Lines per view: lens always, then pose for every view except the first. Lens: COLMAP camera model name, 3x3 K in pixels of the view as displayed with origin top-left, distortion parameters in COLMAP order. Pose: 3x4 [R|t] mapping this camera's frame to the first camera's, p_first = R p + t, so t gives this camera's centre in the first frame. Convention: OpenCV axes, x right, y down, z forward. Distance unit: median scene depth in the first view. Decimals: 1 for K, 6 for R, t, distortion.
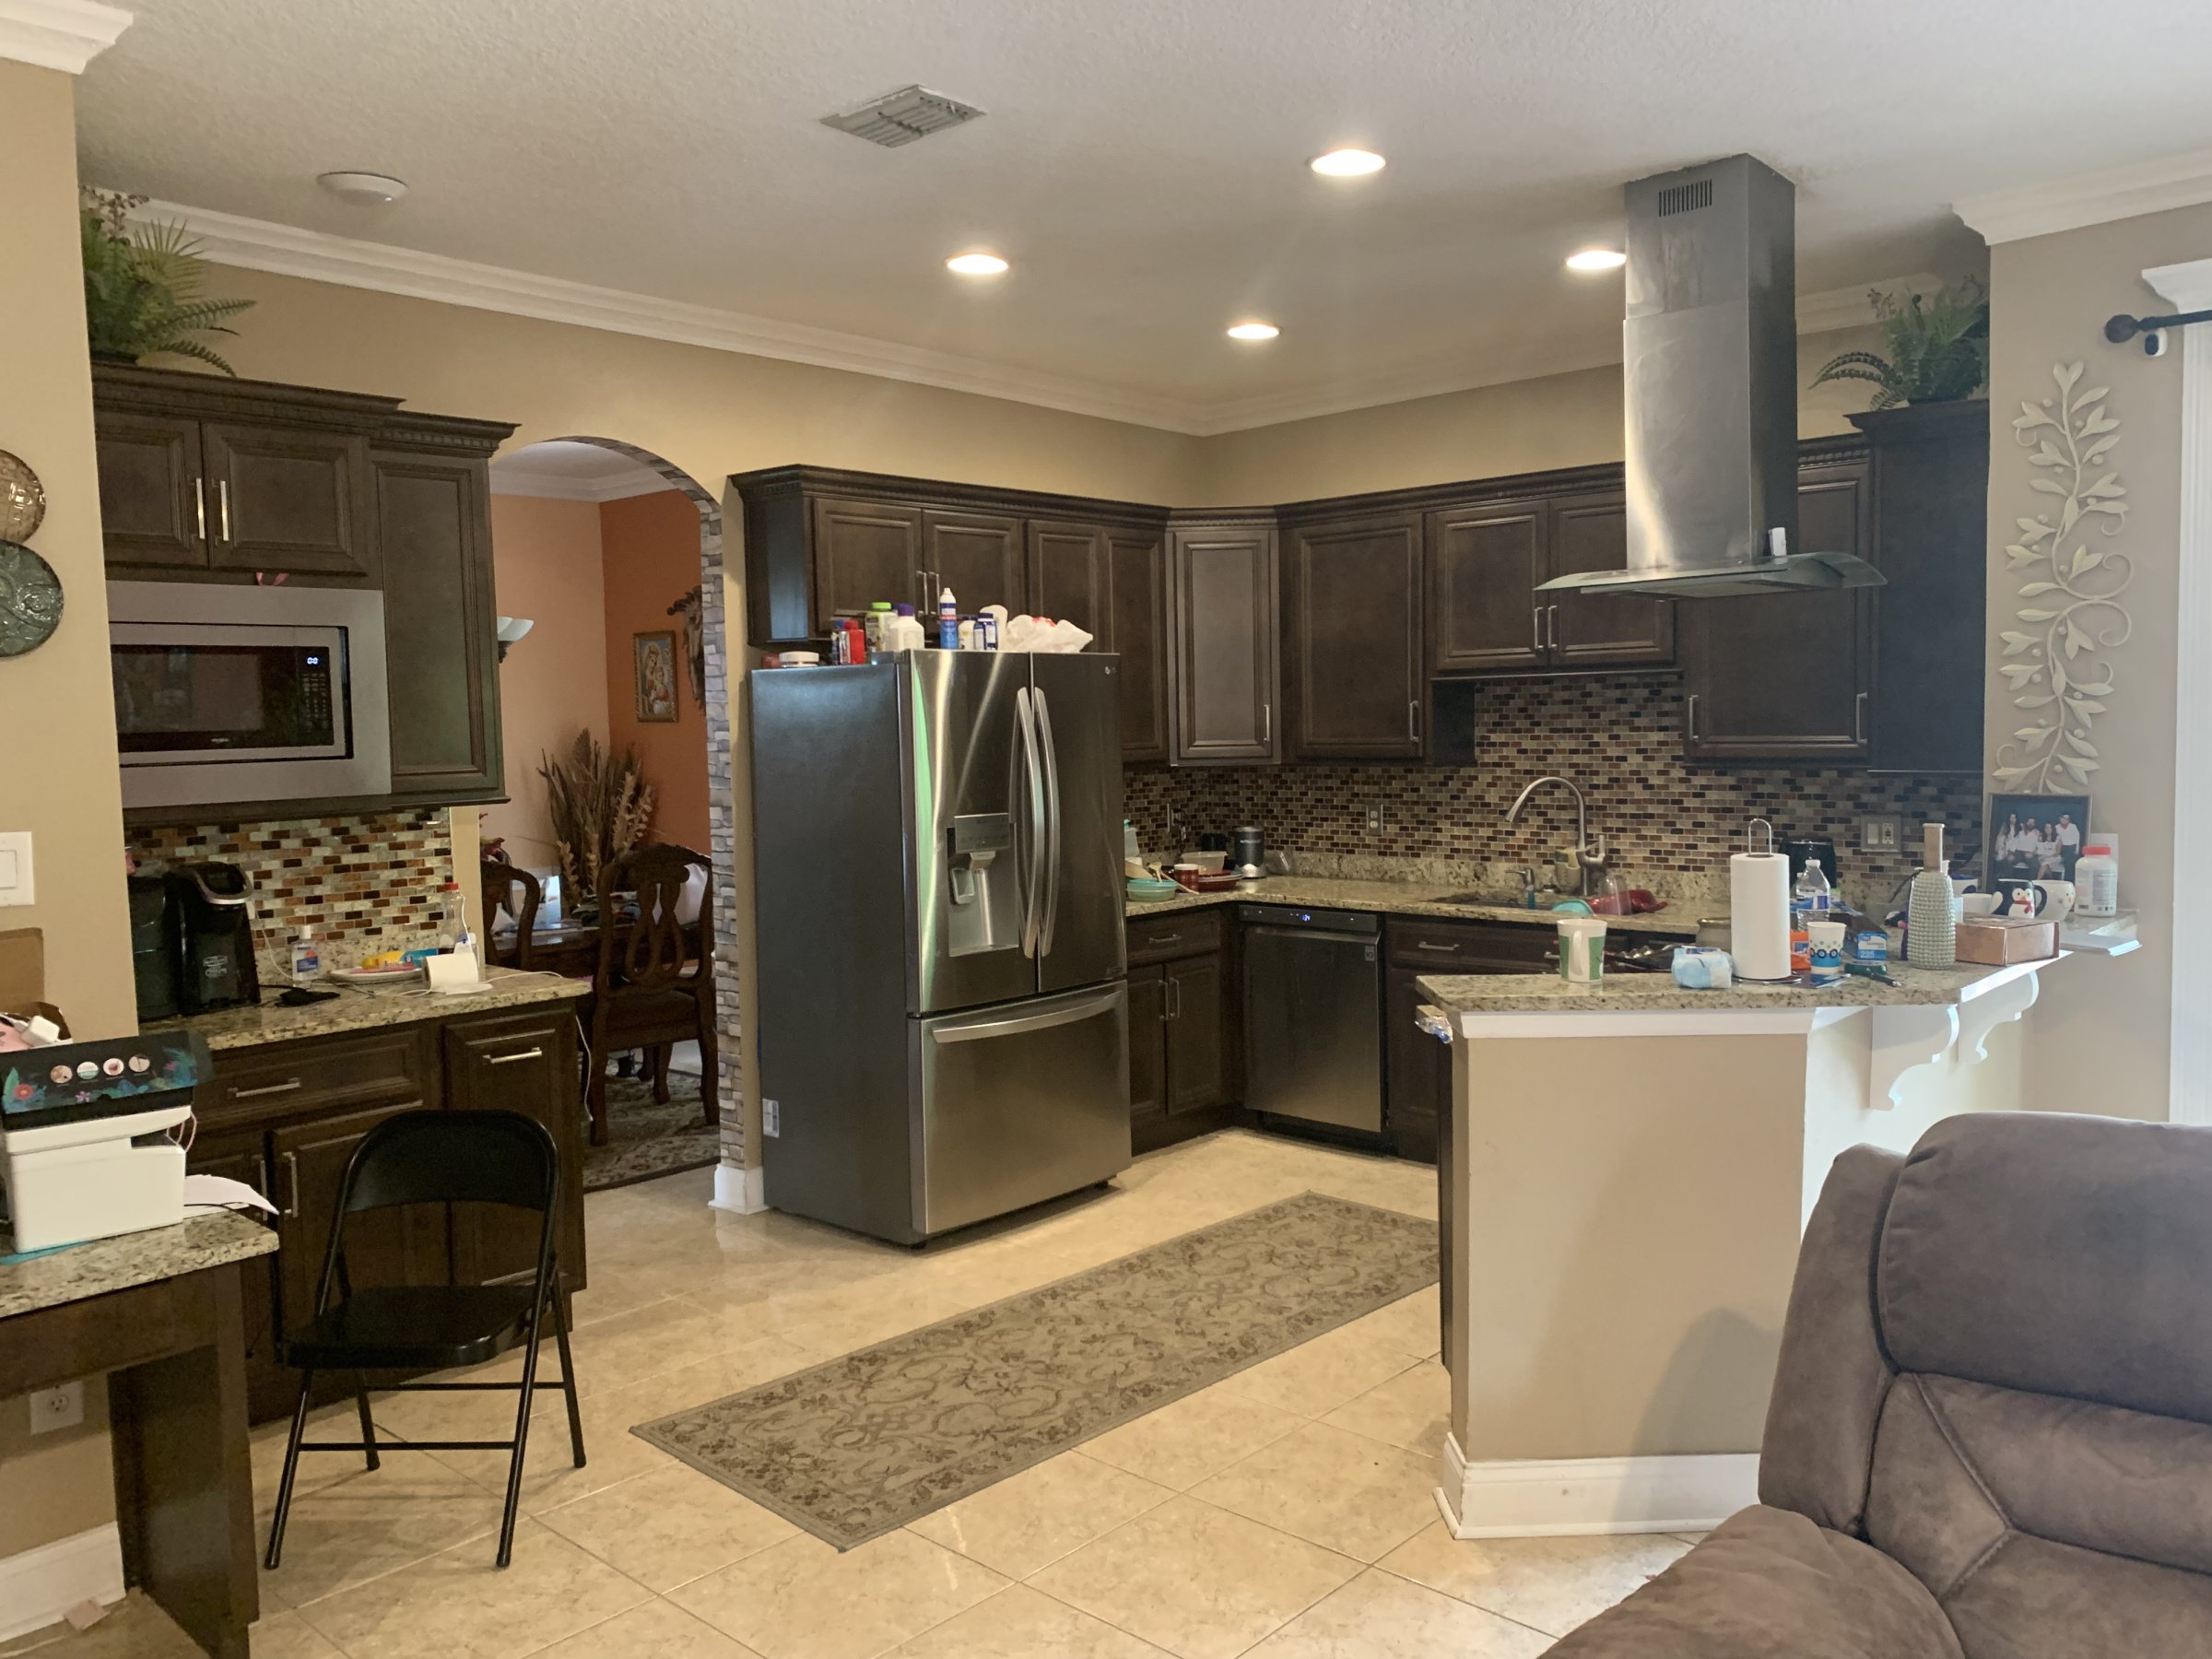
lens RADIAL K [[1681.4, 0, 1125.1], [0, 1681.4, 825.8], [0, 0, 1]] dist [0.030032, -0.044484]
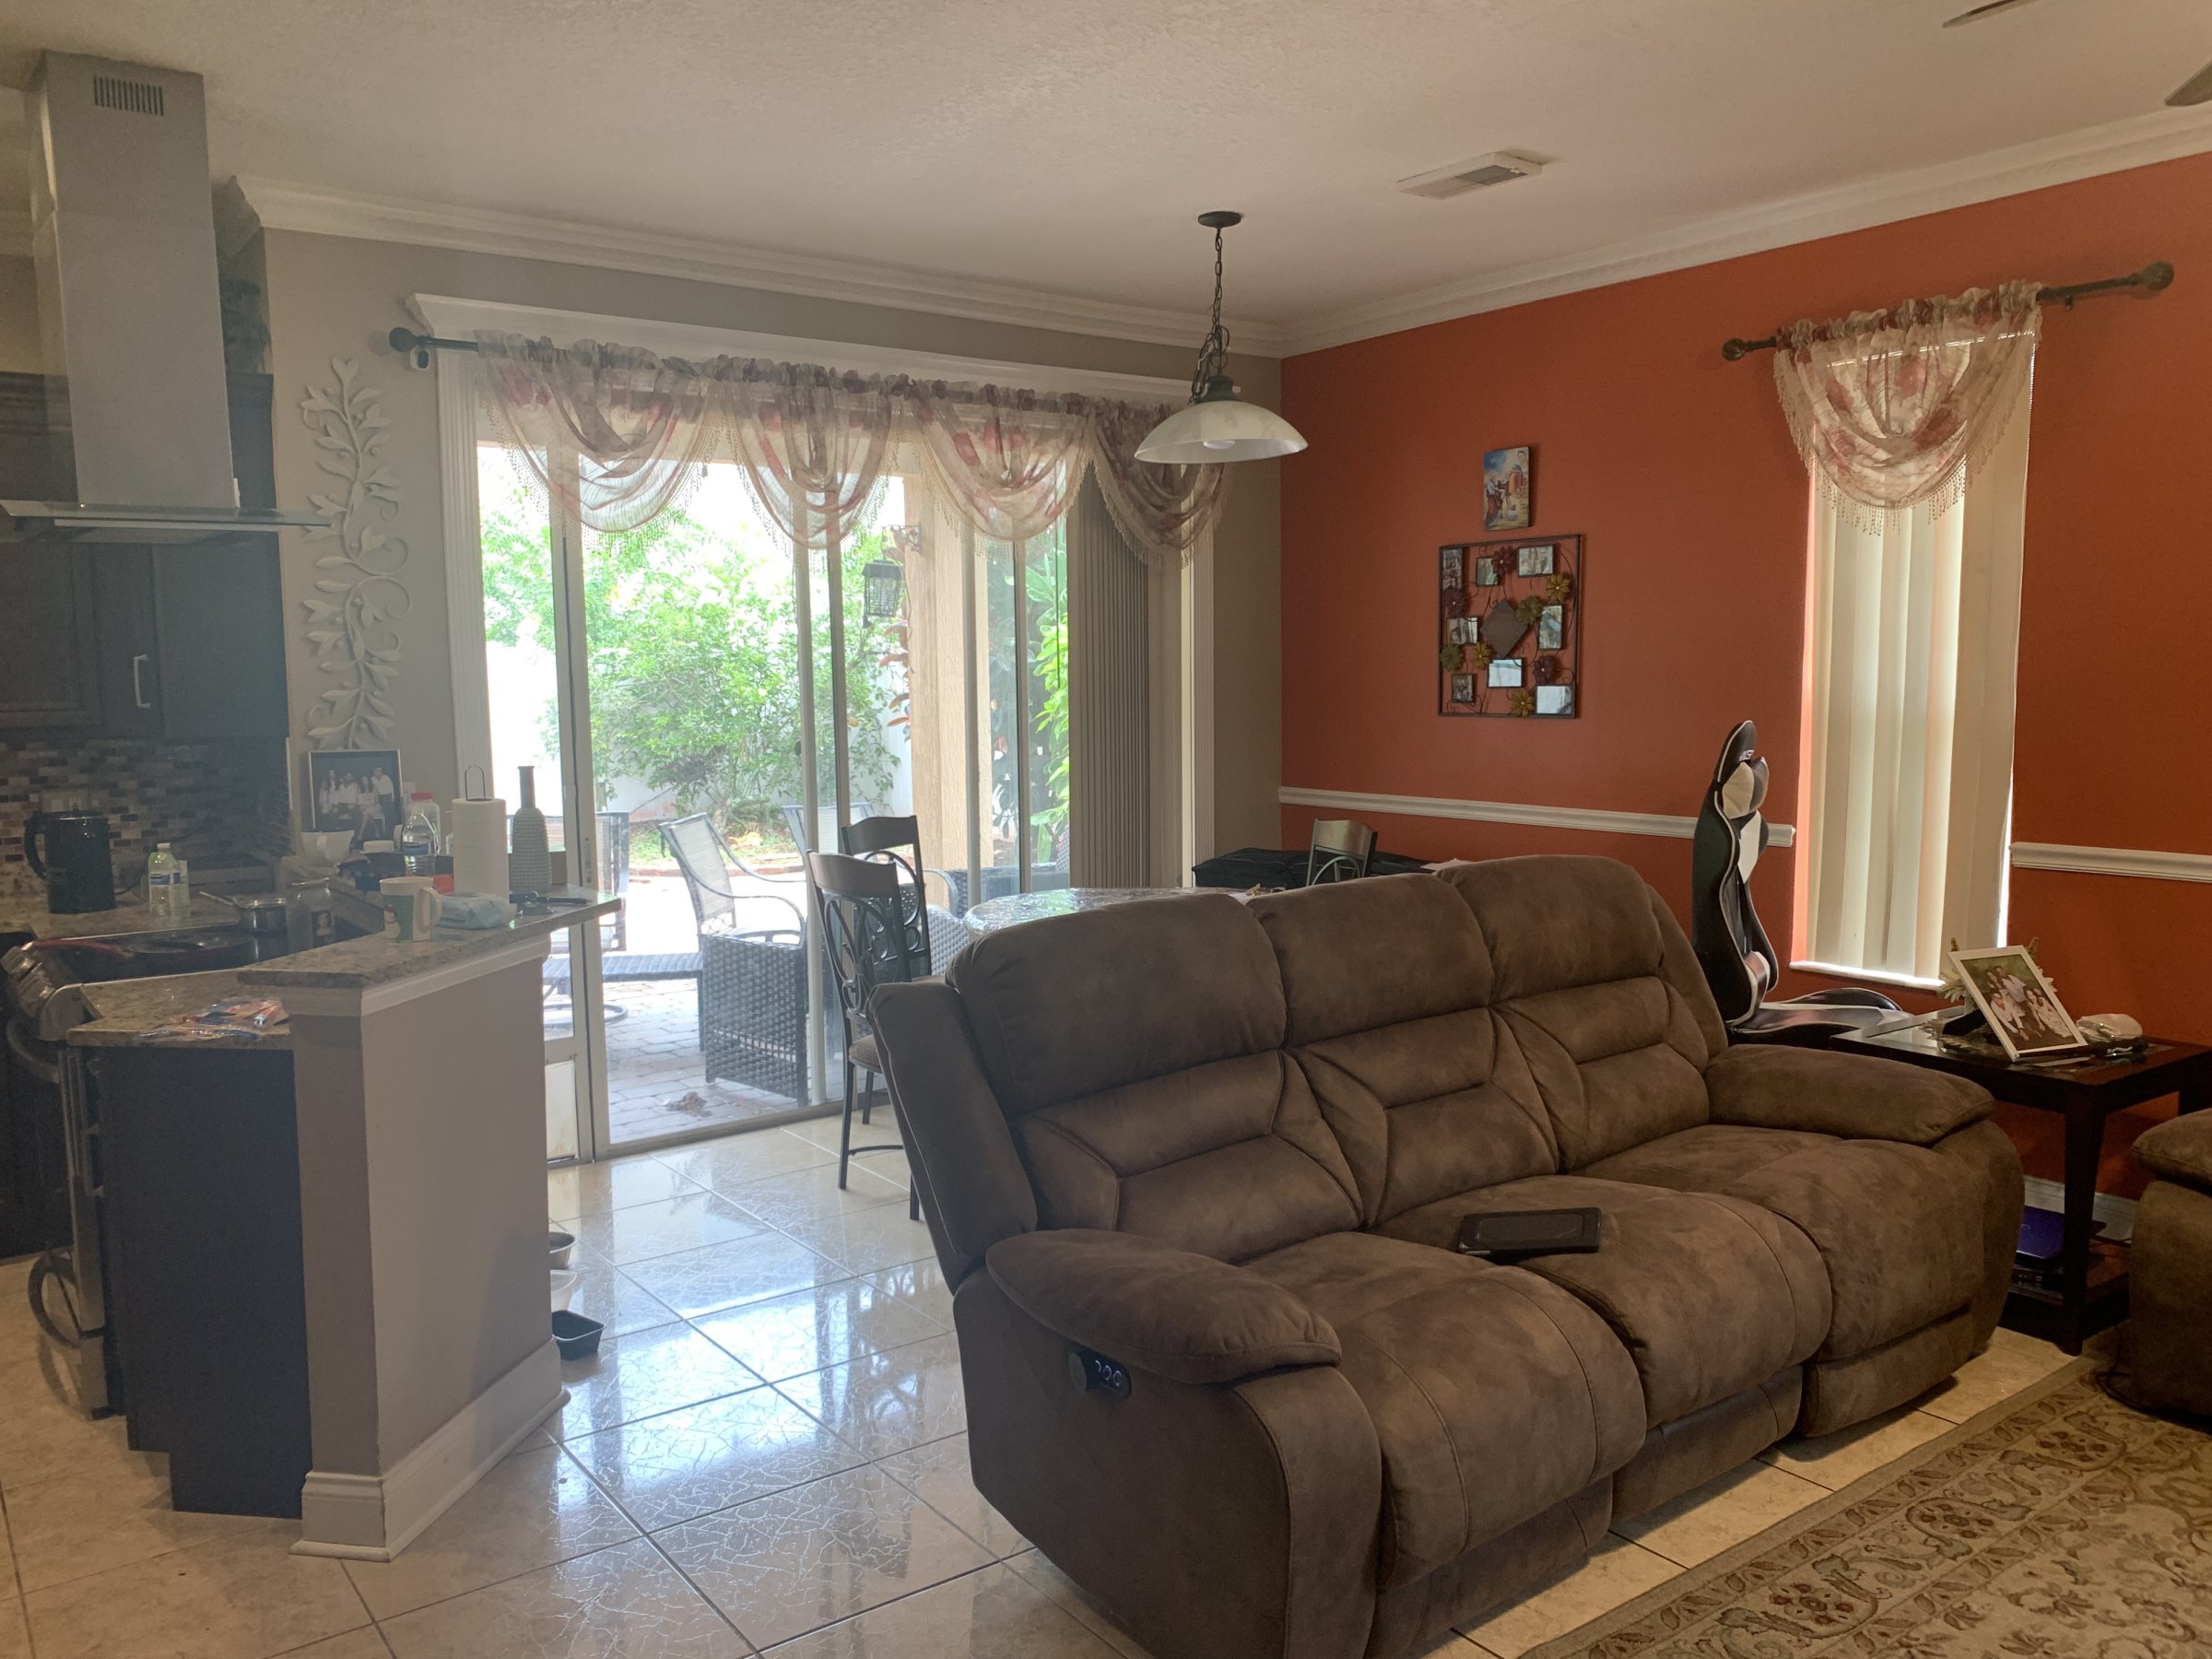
lens RADIAL K [[1681.4, 0, 1085.7], [0, 1681.4, 835.9], [0, 0, 1]] dist [0.030032, -0.044484]
pose [[0.205829, -0.079816, 0.975328, -0.411836], [0.073973, 0.995086, 0.065822, -0.000416], [-0.975788, 0.058600, 0.210721, 0.292299]]
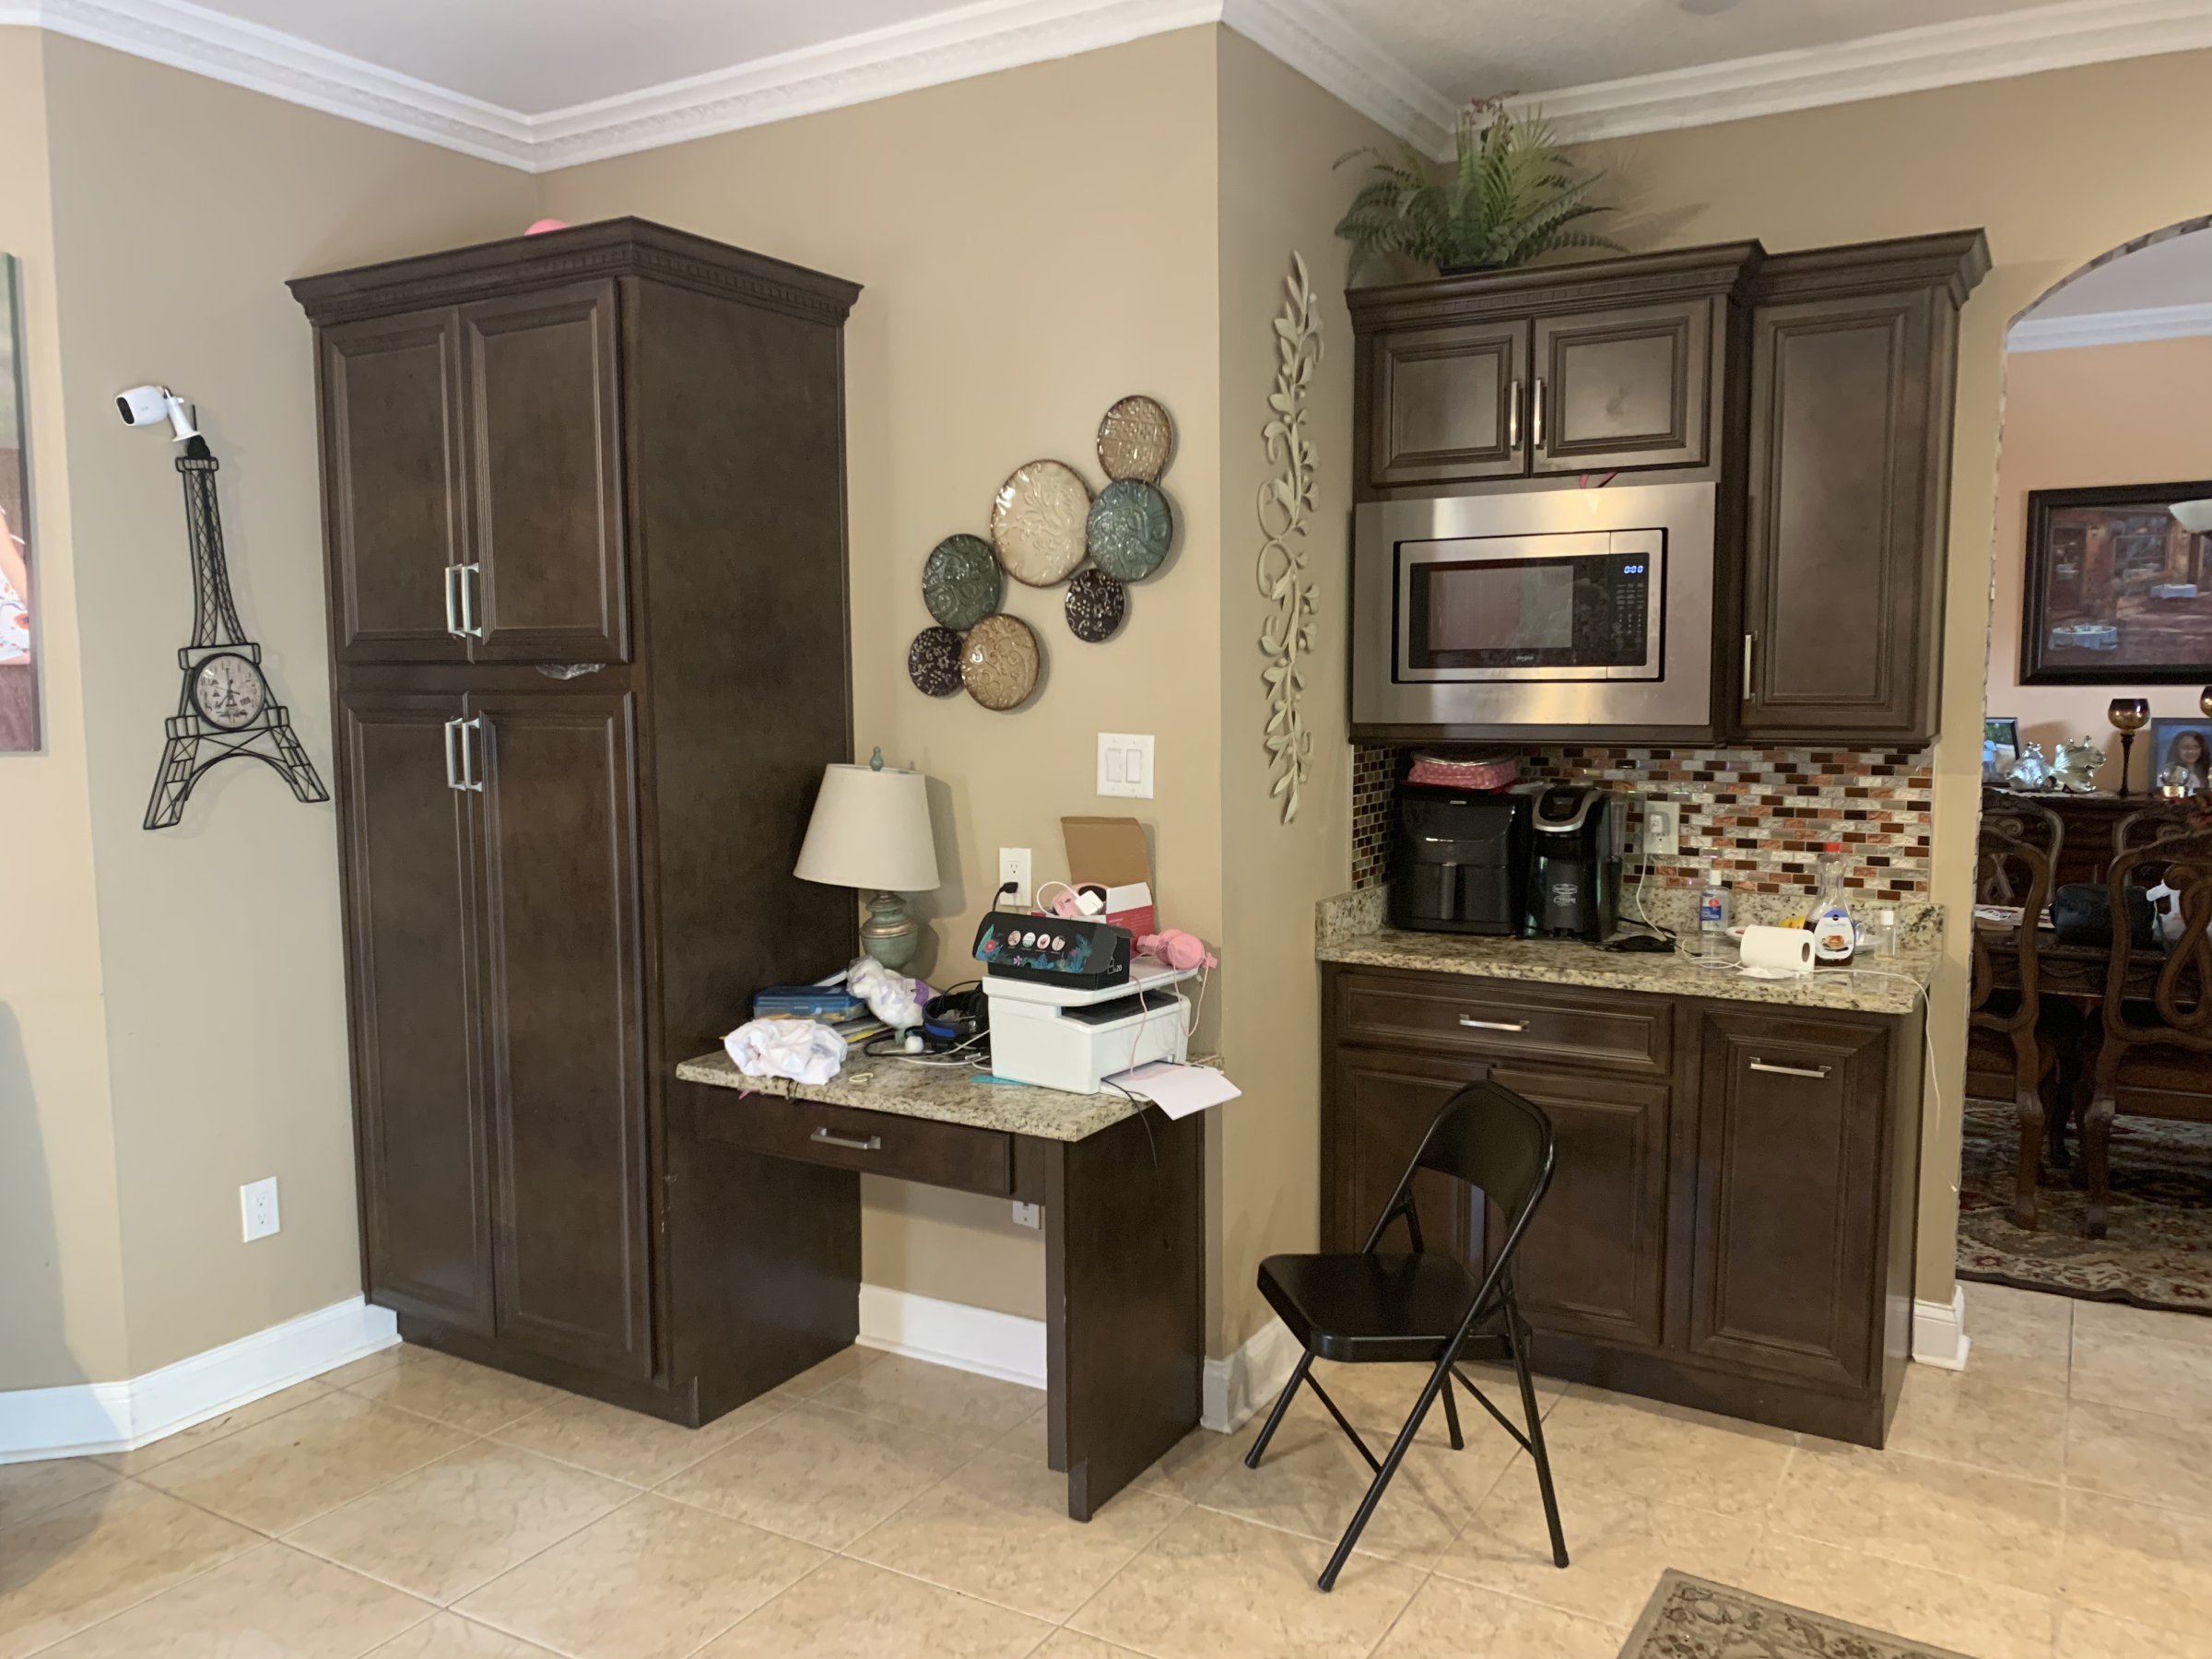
lens RADIAL K [[1681.4, 0, 1086.3], [0, 1681.4, 845.3], [0, 0, 1]] dist [0.030032, -0.044484]
pose [[0.186958, 0.121780, -0.974790, 0.298683], [-0.063773, 0.991698, 0.111661, -0.029934], [0.980296, 0.041290, 0.193172, 0.476344]]
